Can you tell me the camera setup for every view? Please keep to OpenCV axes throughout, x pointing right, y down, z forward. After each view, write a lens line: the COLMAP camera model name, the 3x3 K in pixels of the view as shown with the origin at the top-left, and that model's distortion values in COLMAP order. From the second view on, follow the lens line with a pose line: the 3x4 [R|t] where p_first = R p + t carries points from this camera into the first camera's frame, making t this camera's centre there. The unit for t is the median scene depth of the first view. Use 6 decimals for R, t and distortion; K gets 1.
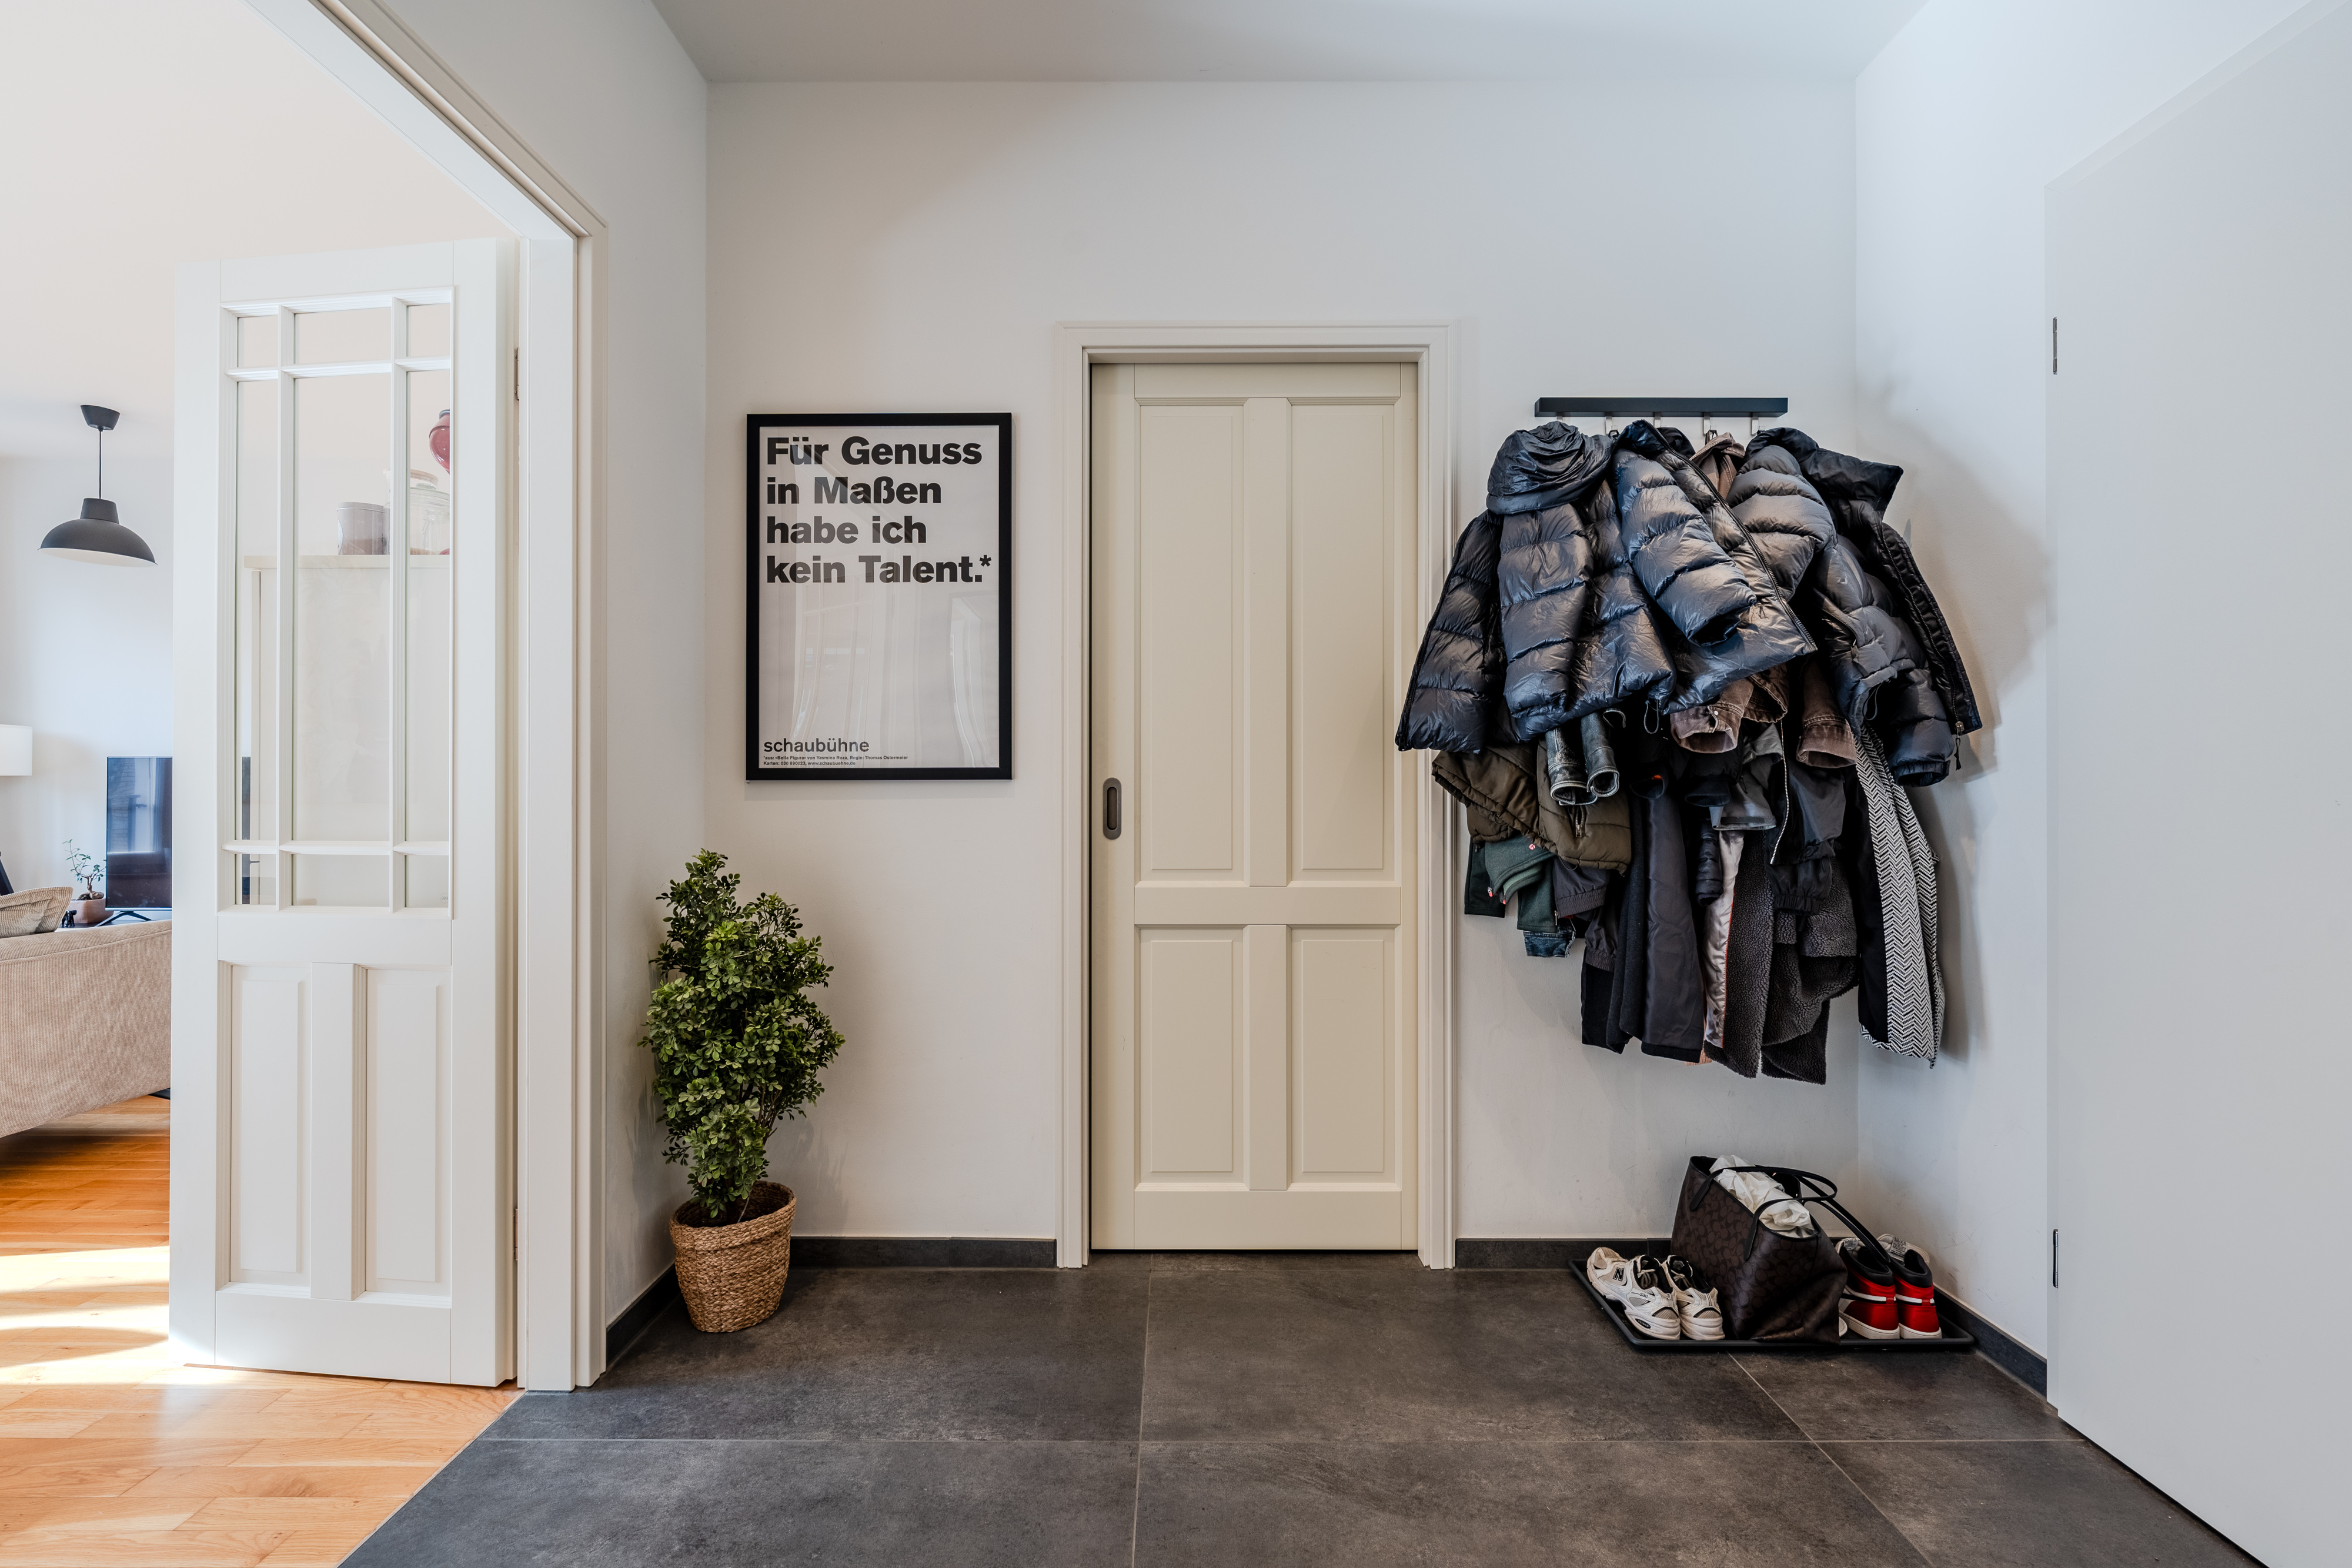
lens RADIAL K [[966.5, 0, 1164.4], [0, 966.5, 788.5], [0, 0, 1]] dist [-0.001594, -0.000445]
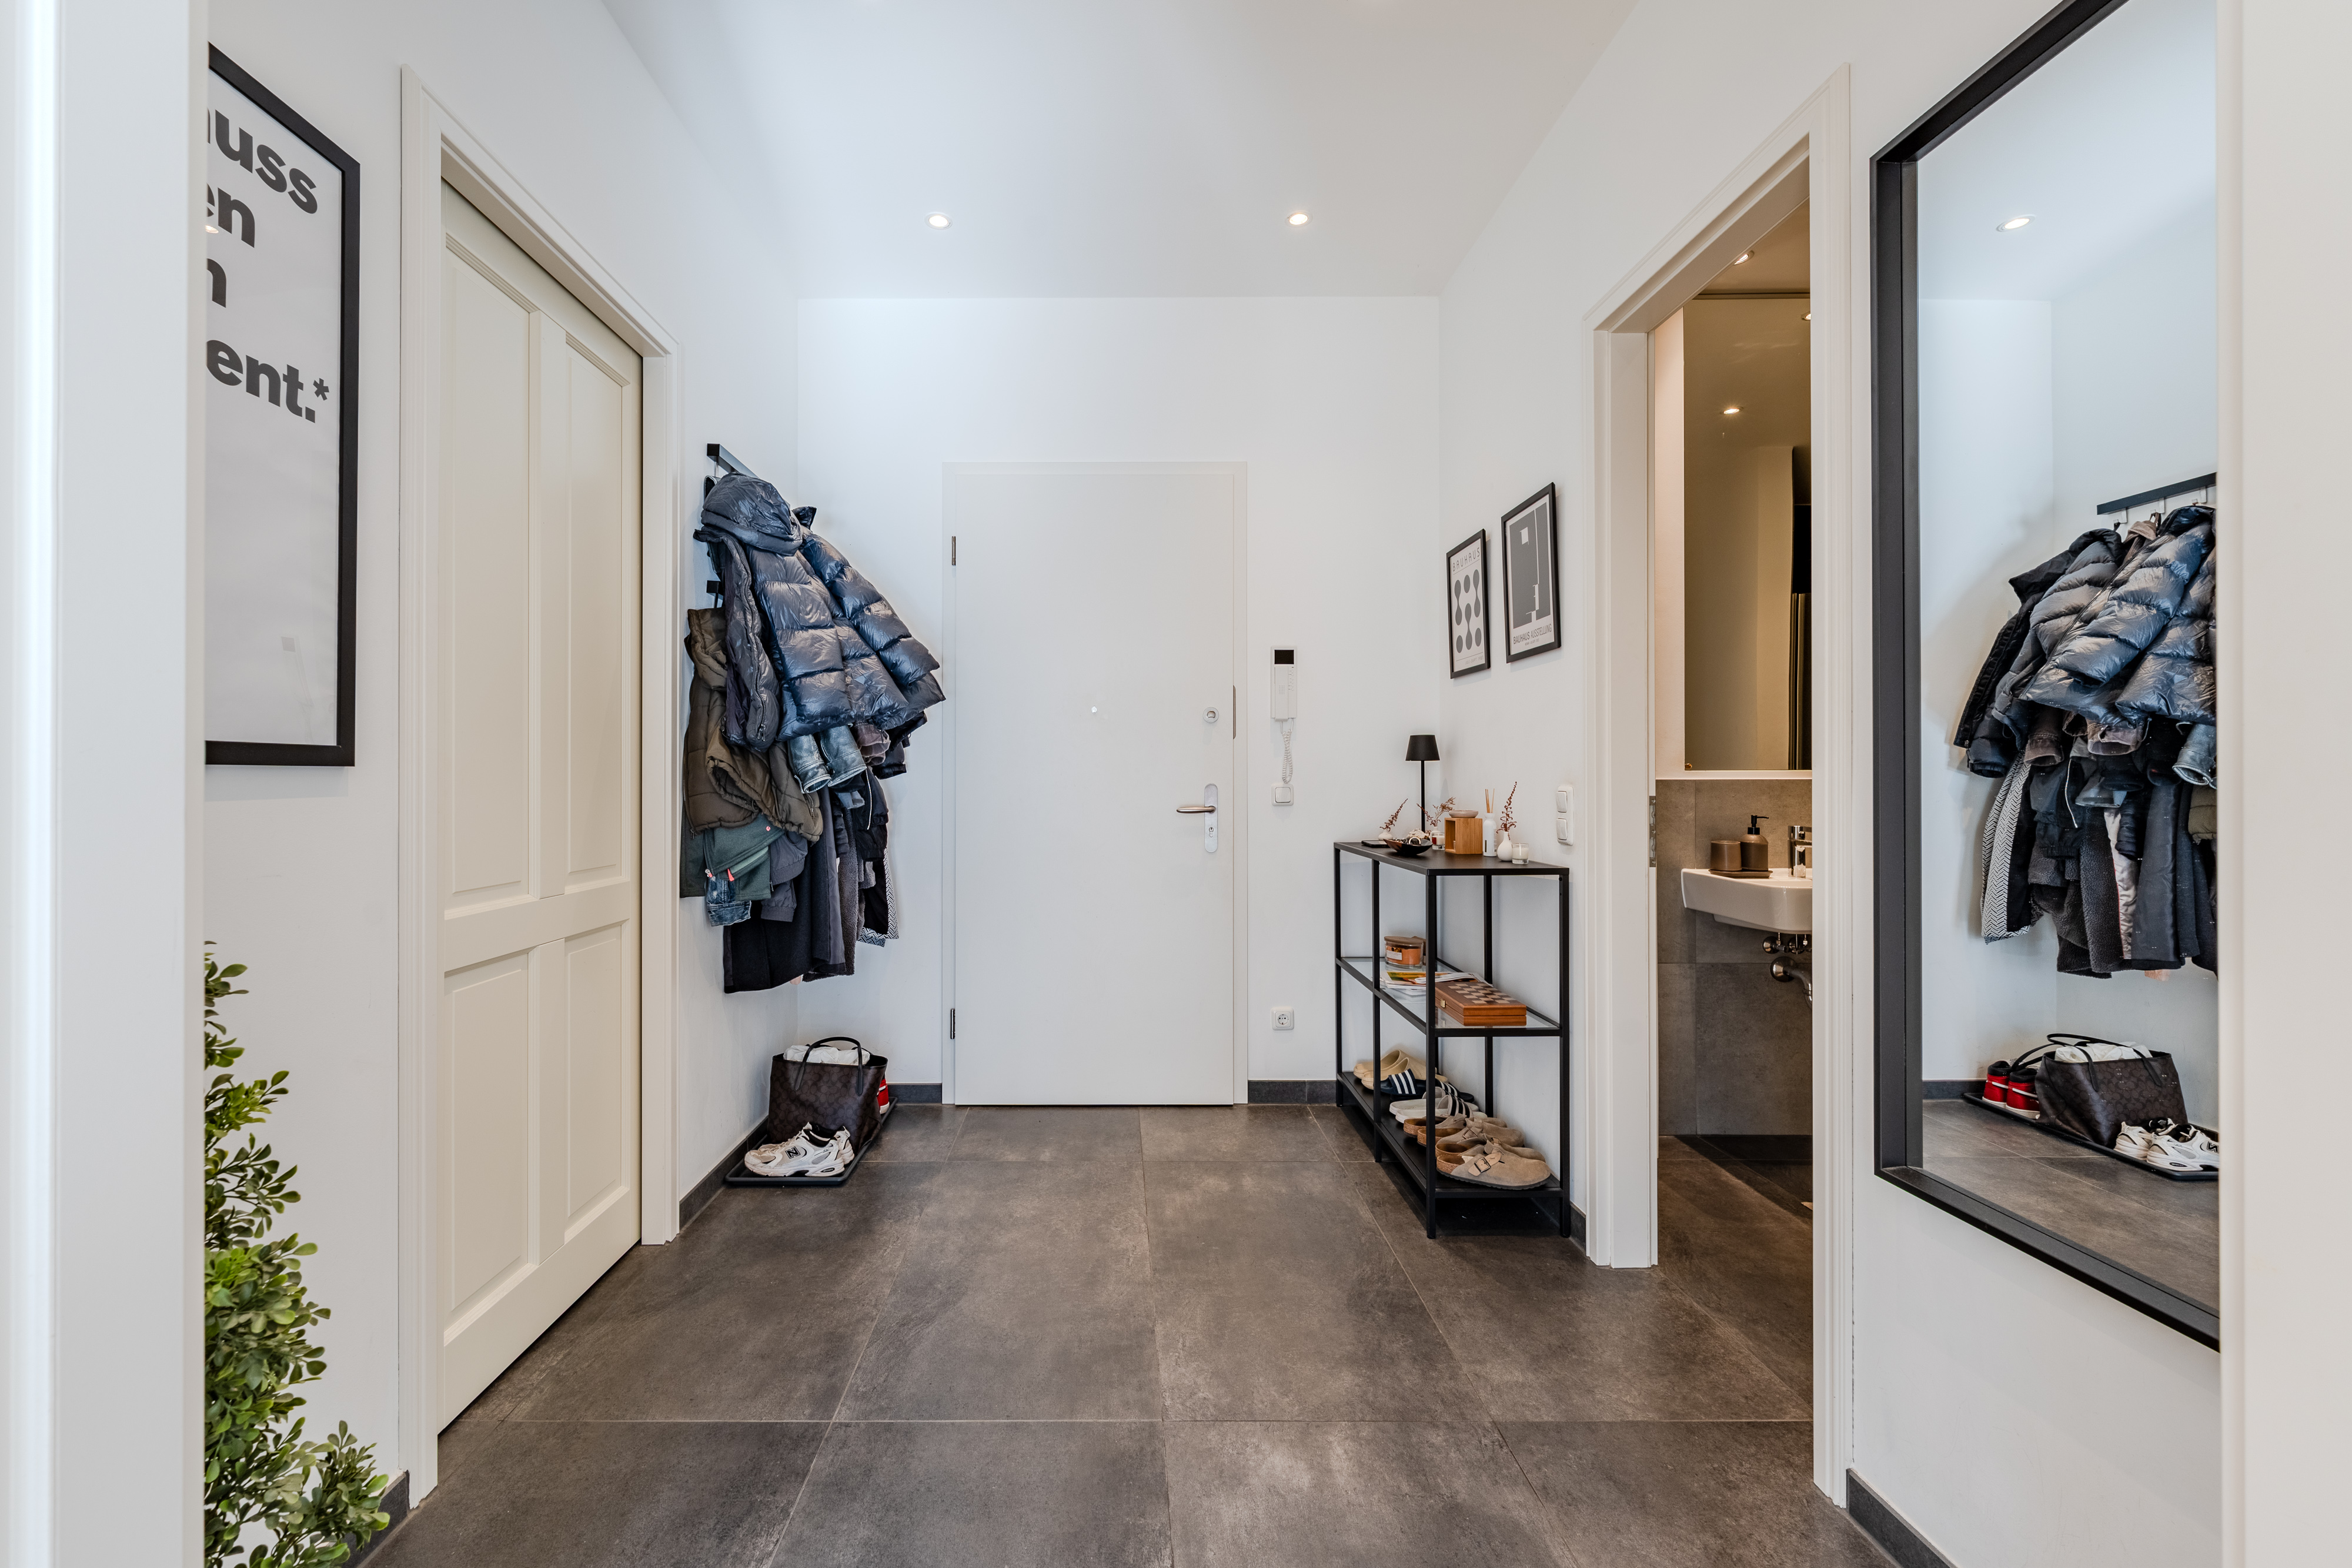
lens RADIAL K [[966.5, 0, 1164.4], [0, 966.5, 788.5], [0, 0, 1]] dist [-0.001594, -0.000445]
pose [[-0.052574, -0.007101, 0.998592, -0.793791], [0.004009, 0.999965, 0.007322, 0.002118], [-0.998609, 0.004389, -0.052544, 0.526146]]
